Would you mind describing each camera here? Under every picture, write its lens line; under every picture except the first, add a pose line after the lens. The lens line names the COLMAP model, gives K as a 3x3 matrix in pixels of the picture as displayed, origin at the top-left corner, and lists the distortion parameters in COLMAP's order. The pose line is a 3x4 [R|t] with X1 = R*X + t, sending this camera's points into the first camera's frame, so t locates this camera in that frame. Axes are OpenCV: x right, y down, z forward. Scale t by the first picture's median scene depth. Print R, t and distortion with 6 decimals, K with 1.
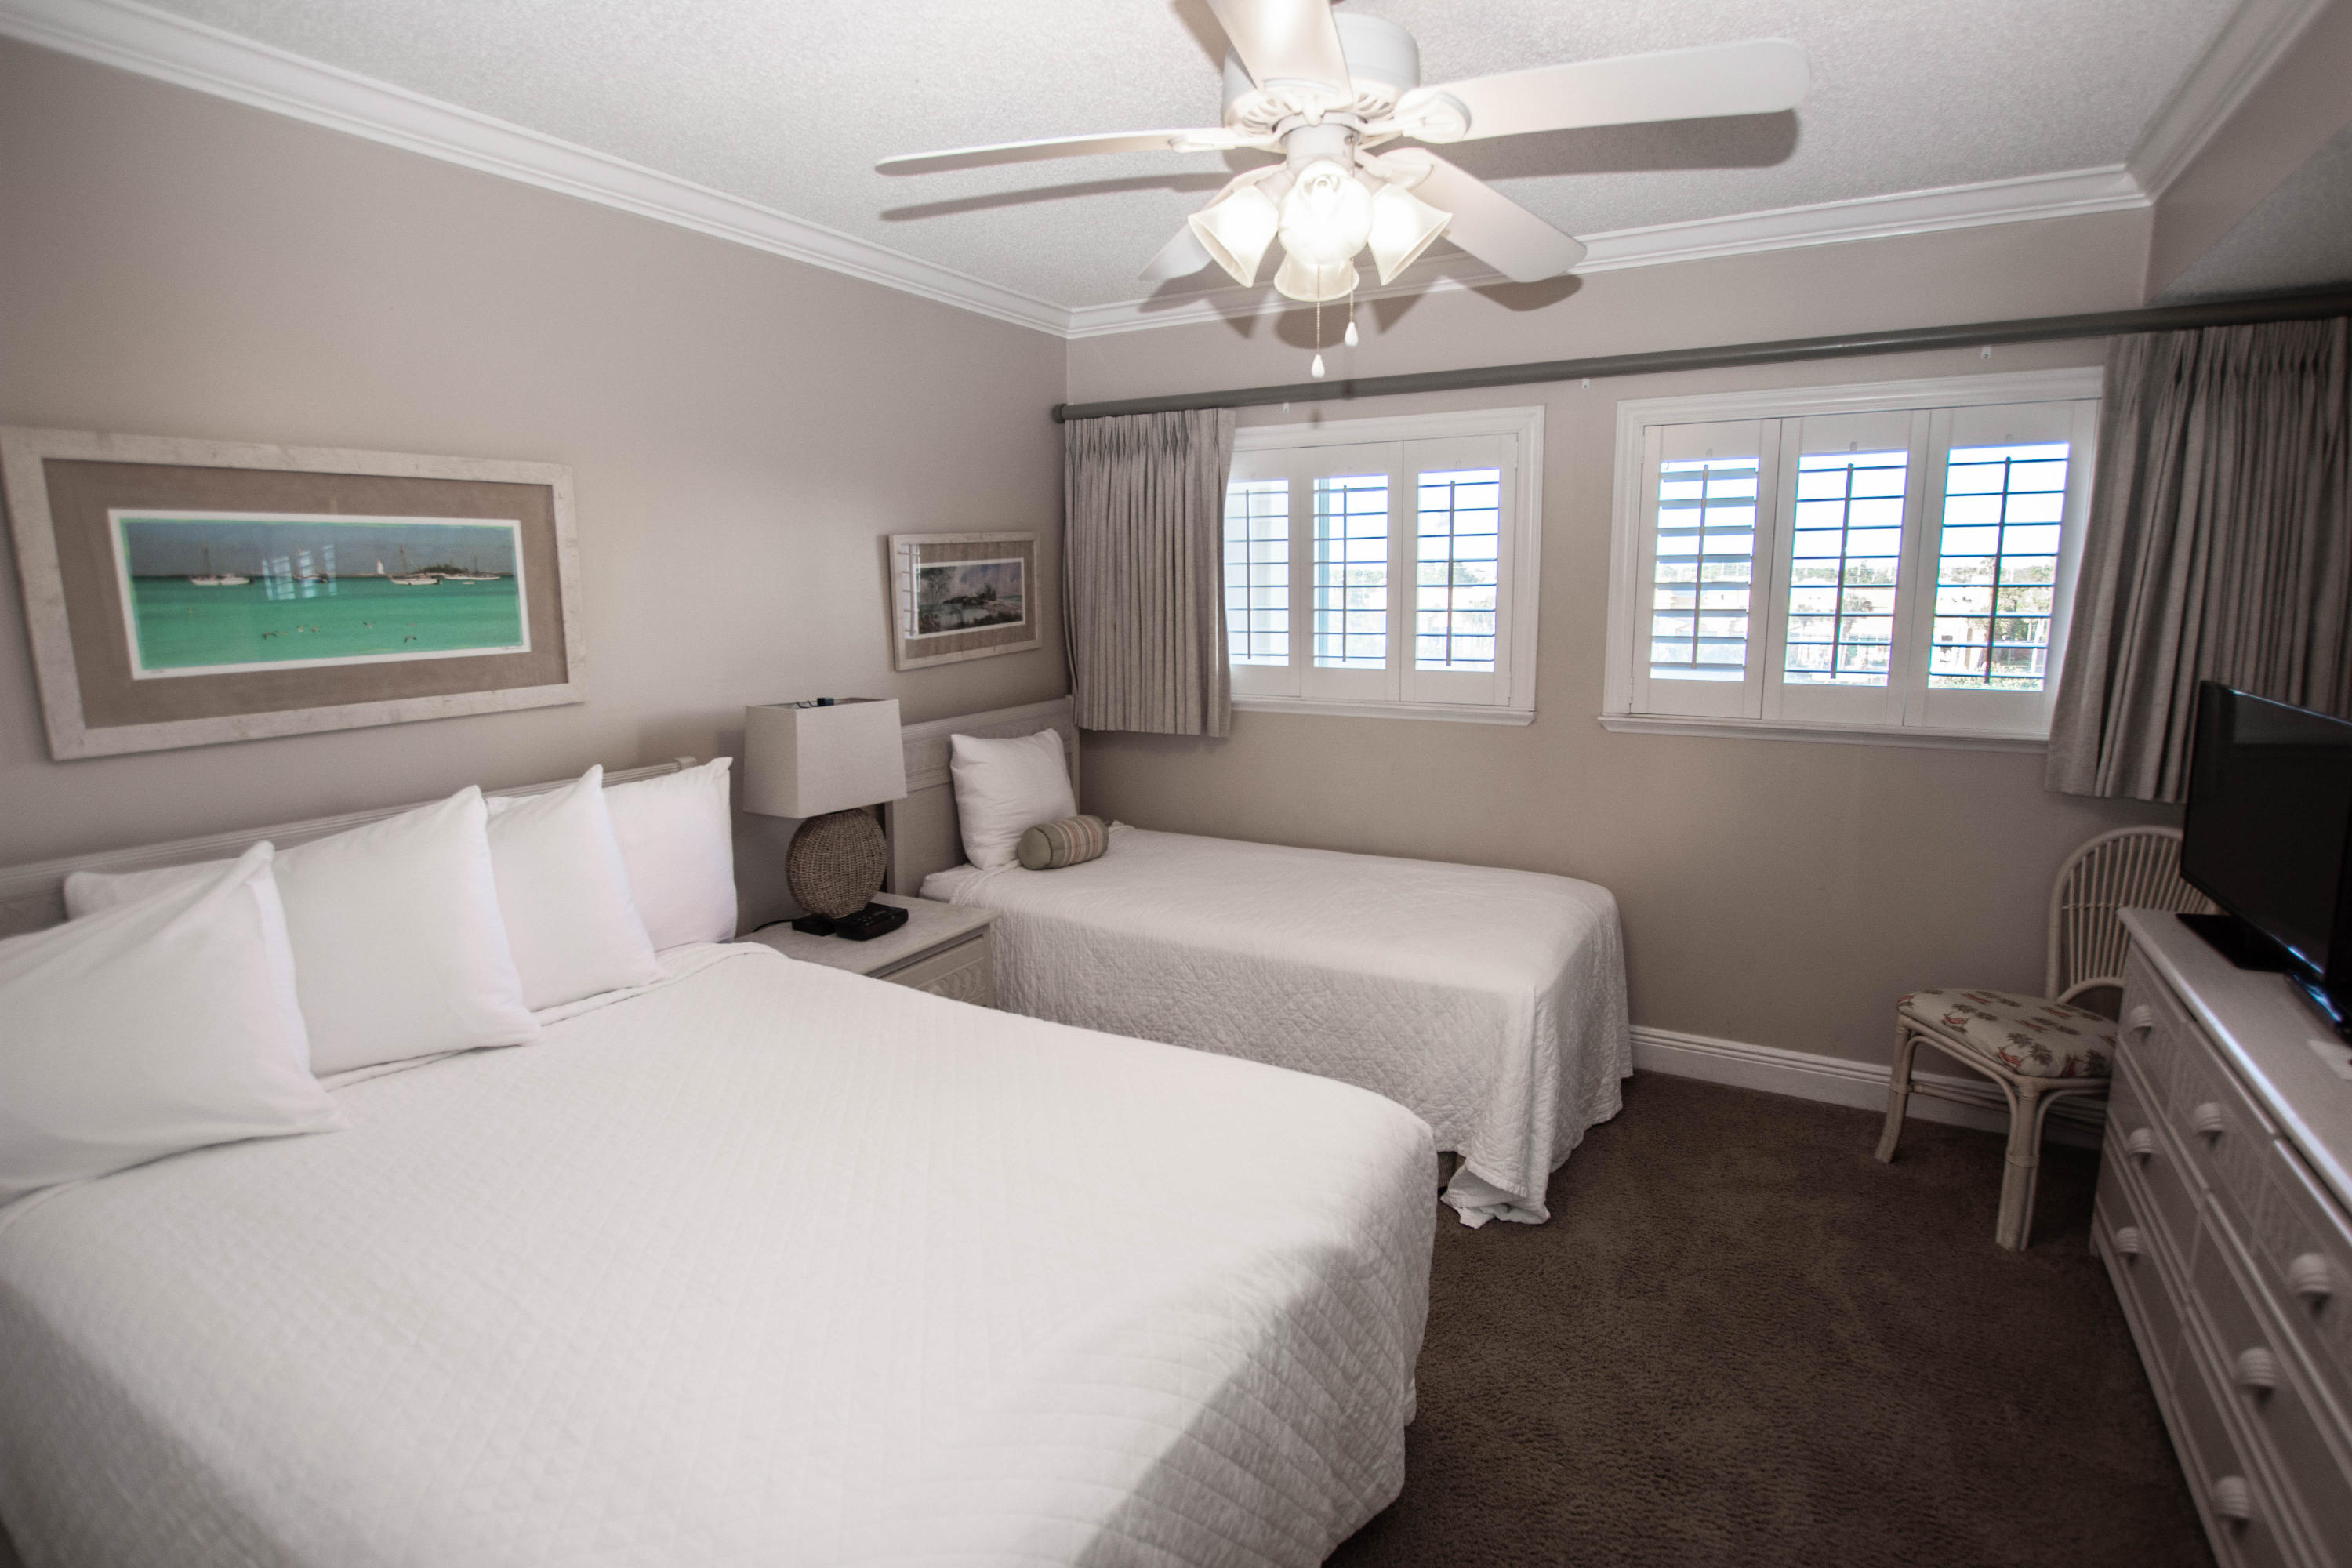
lens RADIAL K [[1156.9, 0, 1182.6], [0, 1156.9, 779.4], [0, 0, 1]] dist [-0.028761, 0.005858]
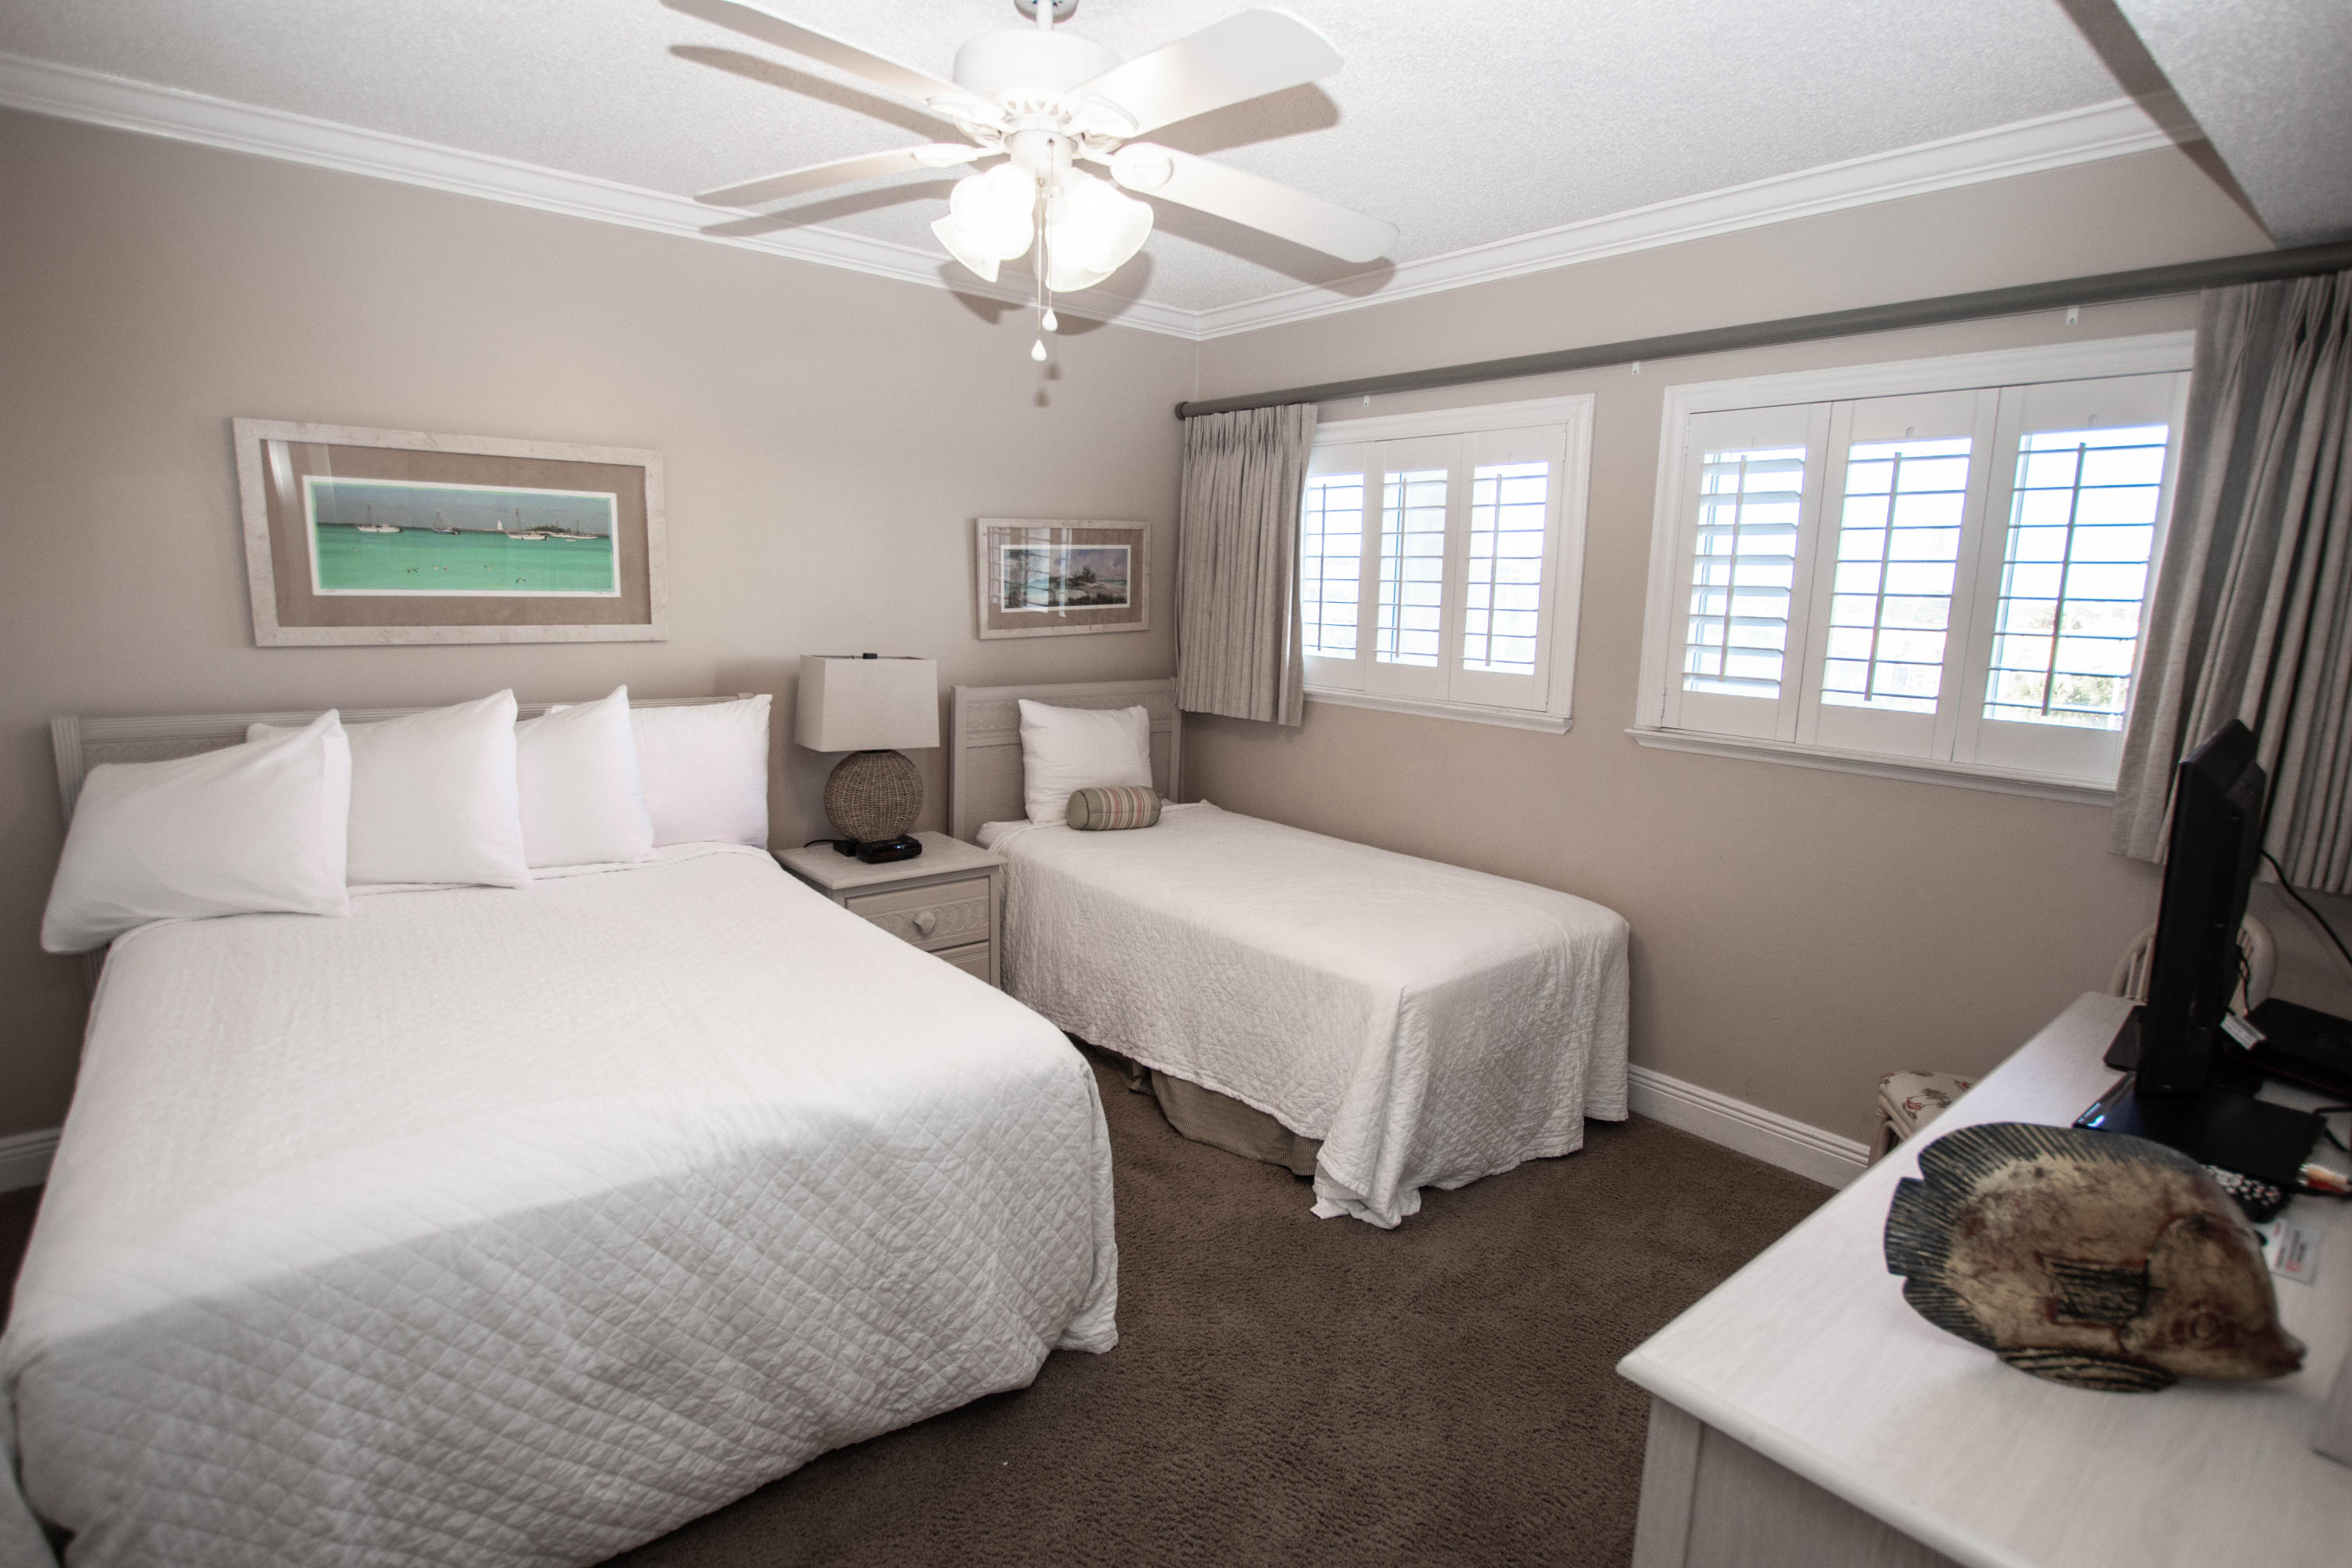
lens RADIAL K [[1156.9, 0, 1182.6], [0, 1156.9, 779.4], [0, 0, 1]] dist [-0.028761, 0.005858]
pose [[0.936749, 0.095260, -0.336790, 0.357129], [-0.098174, 0.995134, 0.008410, 0.013793], [0.335952, 0.025185, 0.941542, 0.011829]]
